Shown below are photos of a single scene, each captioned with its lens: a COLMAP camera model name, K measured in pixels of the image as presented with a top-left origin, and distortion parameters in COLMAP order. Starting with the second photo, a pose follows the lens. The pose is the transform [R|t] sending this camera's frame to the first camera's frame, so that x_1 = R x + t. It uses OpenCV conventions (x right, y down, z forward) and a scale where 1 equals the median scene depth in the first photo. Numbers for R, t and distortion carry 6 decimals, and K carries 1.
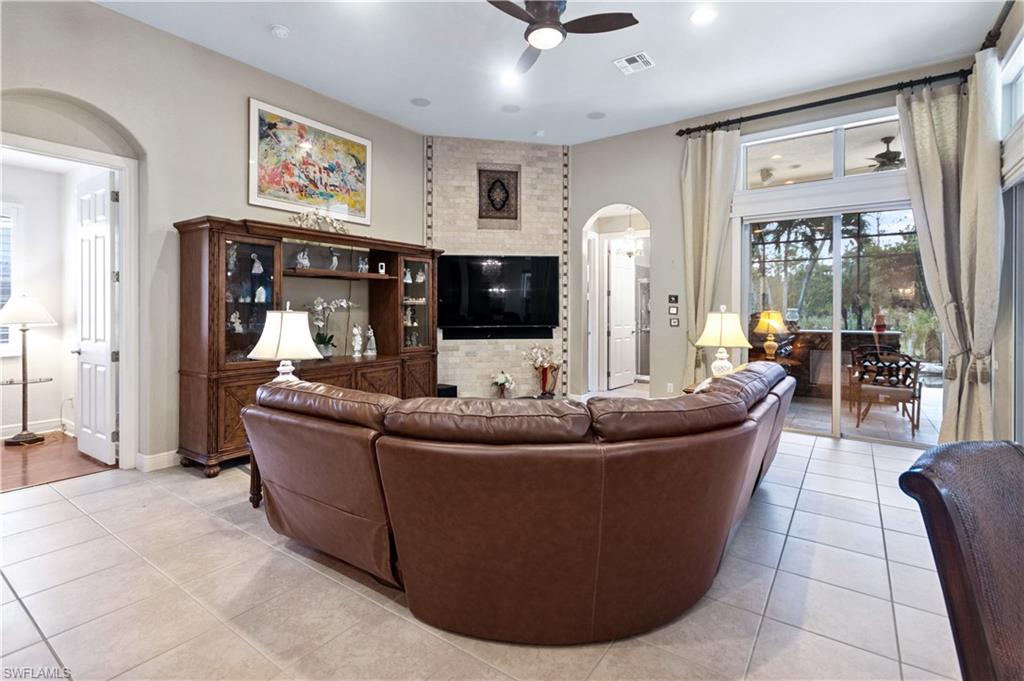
lens RADIAL K [[482.9, 0, 515.5], [0, 482.9, 313.1], [0, 0, 1]] dist [-0.003531, -0.000596]
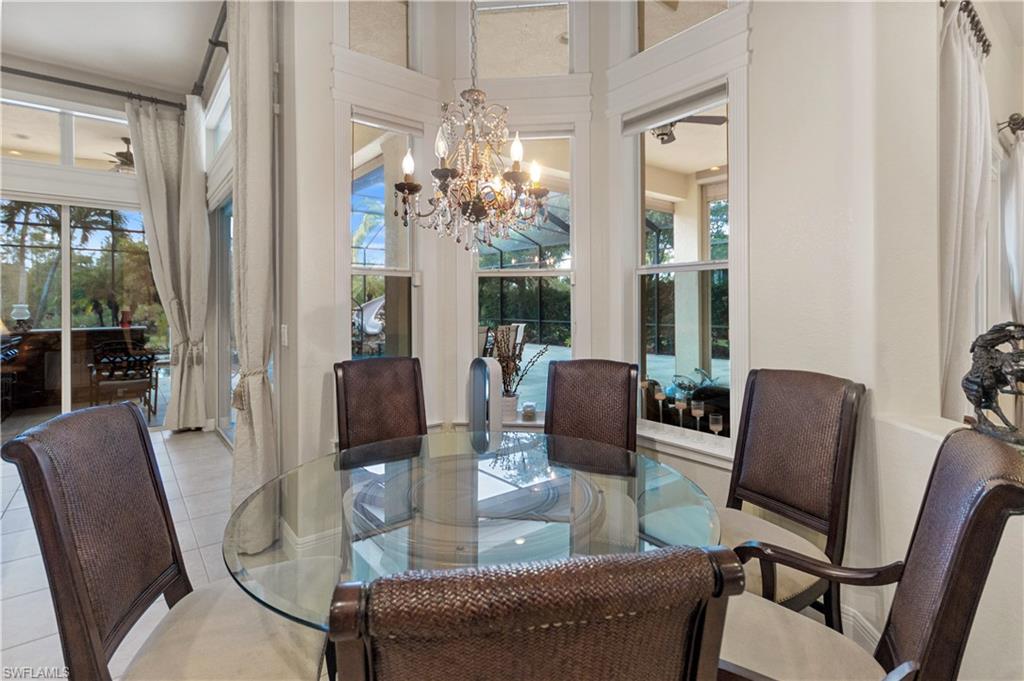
lens RADIAL K [[482.9, 0, 515.3], [0, 482.9, 308.0], [0, 0, 1]] dist [-0.003531, -0.000596]
pose [[0.268704, -0.009292, 0.963178, 0.001440], [0.011048, 0.999917, 0.006565, 0.000285], [-0.963160, 0.008877, 0.268784, -0.088154]]
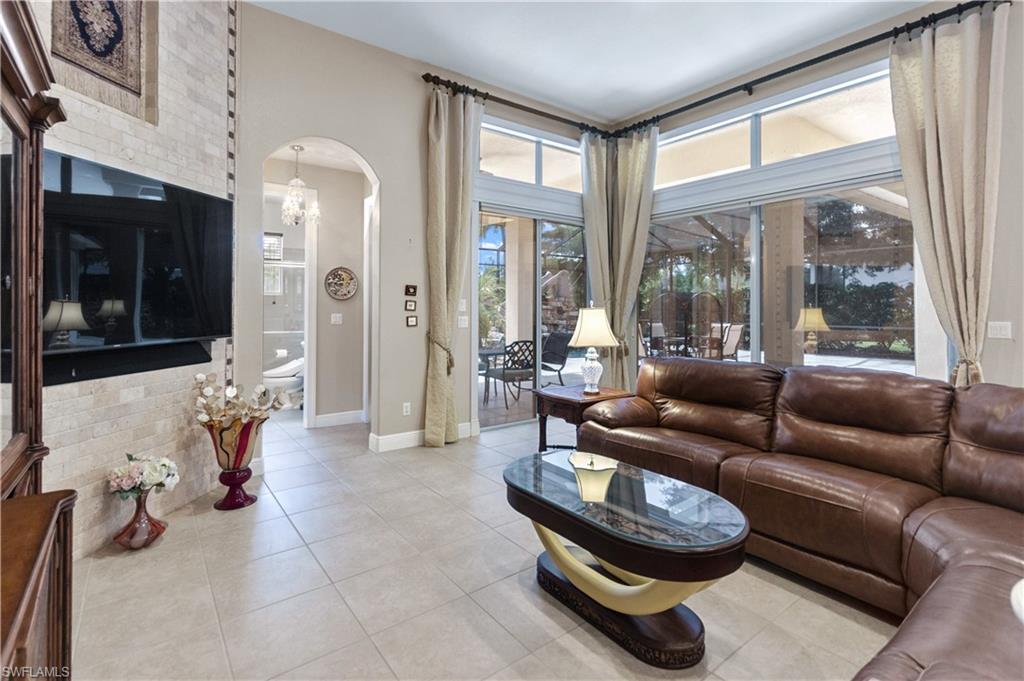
lens RADIAL K [[482.9, 0, 513.6], [0, 482.9, 304.4], [0, 0, 1]] dist [-0.003531, -0.000596]
pose [[0.295502, 0.000929, 0.955342, -0.374010], [0.007904, 0.999963, -0.003417, -0.003557], [-0.955310, 0.008560, 0.295483, 0.664053]]
